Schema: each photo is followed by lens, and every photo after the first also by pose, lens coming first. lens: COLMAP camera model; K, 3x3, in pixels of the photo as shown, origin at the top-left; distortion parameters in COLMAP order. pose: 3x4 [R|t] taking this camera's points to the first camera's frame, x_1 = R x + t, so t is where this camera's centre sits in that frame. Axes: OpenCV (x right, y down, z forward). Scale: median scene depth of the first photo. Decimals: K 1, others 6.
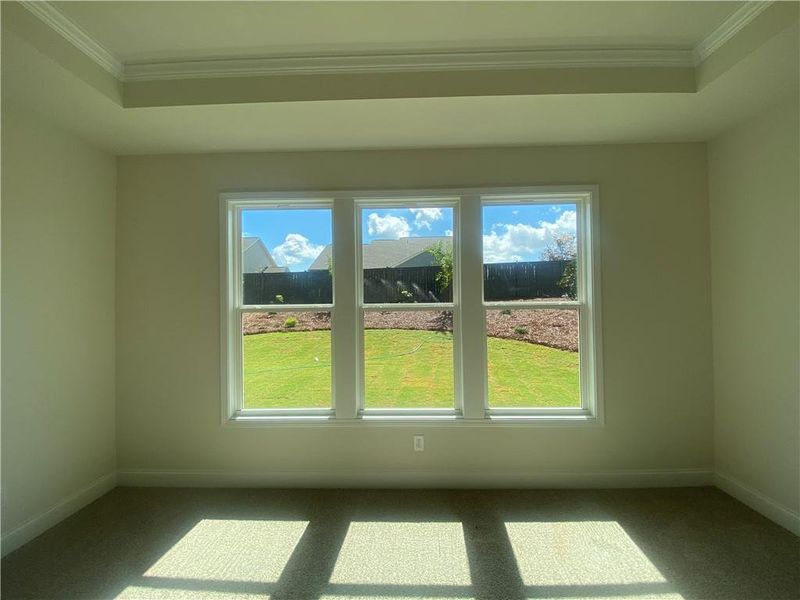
lens RADIAL K [[324.2, 0, 400.5], [0, 324.2, 298.3], [0, 0, 1]] dist [0.023745, -0.022536]
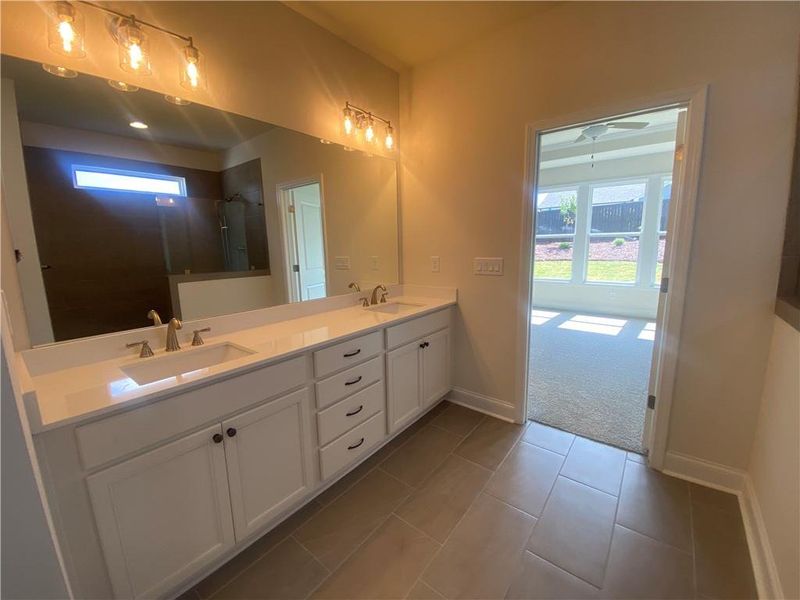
lens RADIAL K [[324.2, 0, 400.5], [0, 324.2, 298.3], [0, 0, 1]] dist [0.023745, -0.022536]
pose [[0.798397, 0.090996, -0.595215, 0.220629], [0.019146, 0.984179, 0.176141, 0.037927], [0.601826, -0.152027, 0.784023, -1.619550]]
